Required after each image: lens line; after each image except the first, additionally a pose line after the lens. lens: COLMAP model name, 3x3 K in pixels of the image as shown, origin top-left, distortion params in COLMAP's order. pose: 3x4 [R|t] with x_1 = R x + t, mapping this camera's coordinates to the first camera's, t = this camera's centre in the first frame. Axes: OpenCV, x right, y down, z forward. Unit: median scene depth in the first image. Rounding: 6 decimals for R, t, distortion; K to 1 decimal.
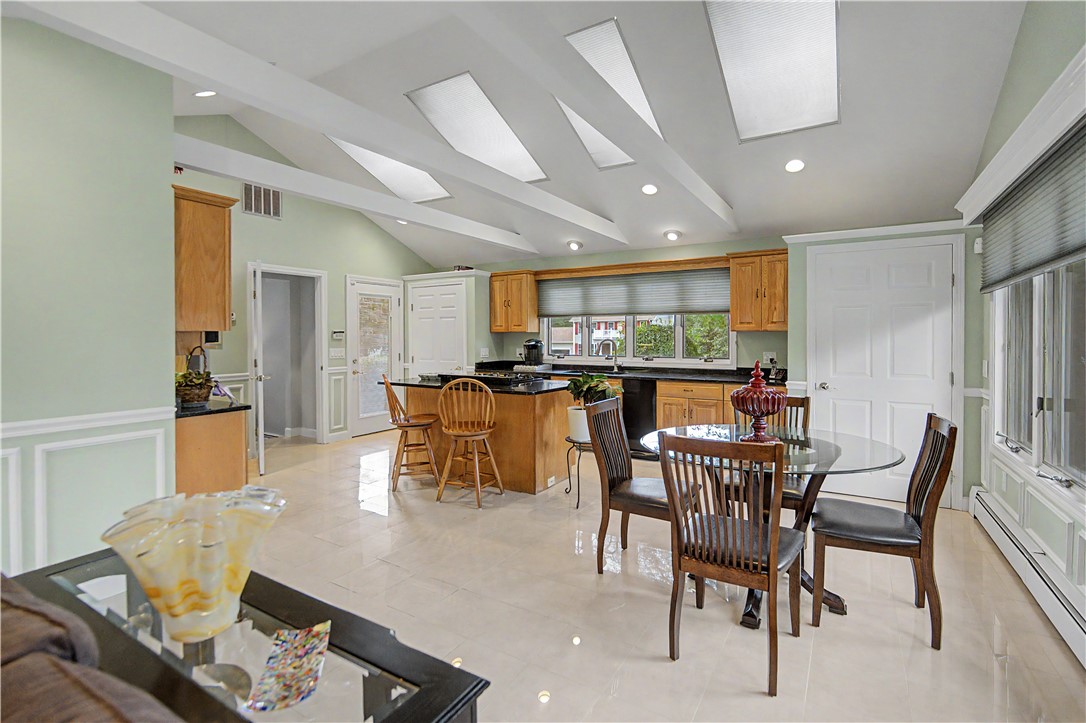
lens RADIAL K [[496.0, 0, 551.0], [0, 496.0, 336.3], [0, 0, 1]] dist [-0.014861, 0.004666]
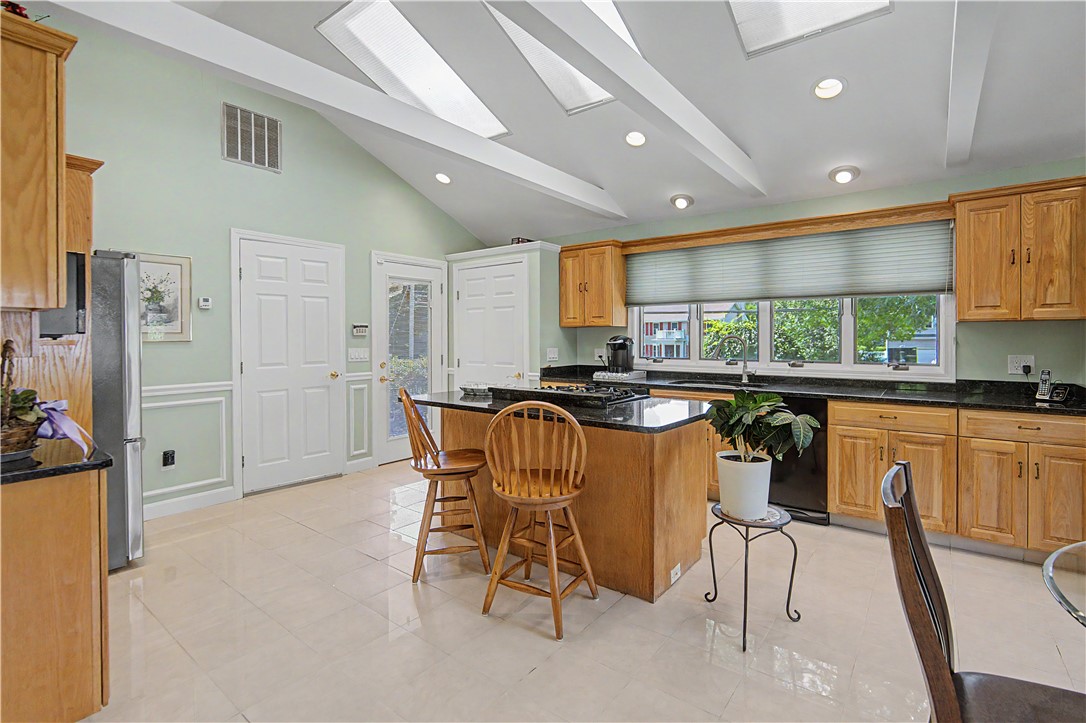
lens RADIAL K [[496.0, 0, 564.1], [0, 496.0, 339.7], [0, 0, 1]] dist [-0.014861, 0.004666]
pose [[0.996342, 0.001347, -0.085449, -0.065575], [-0.001088, 0.999995, 0.003085, 0.010793], [0.085453, -0.002980, 0.996338, 0.322623]]
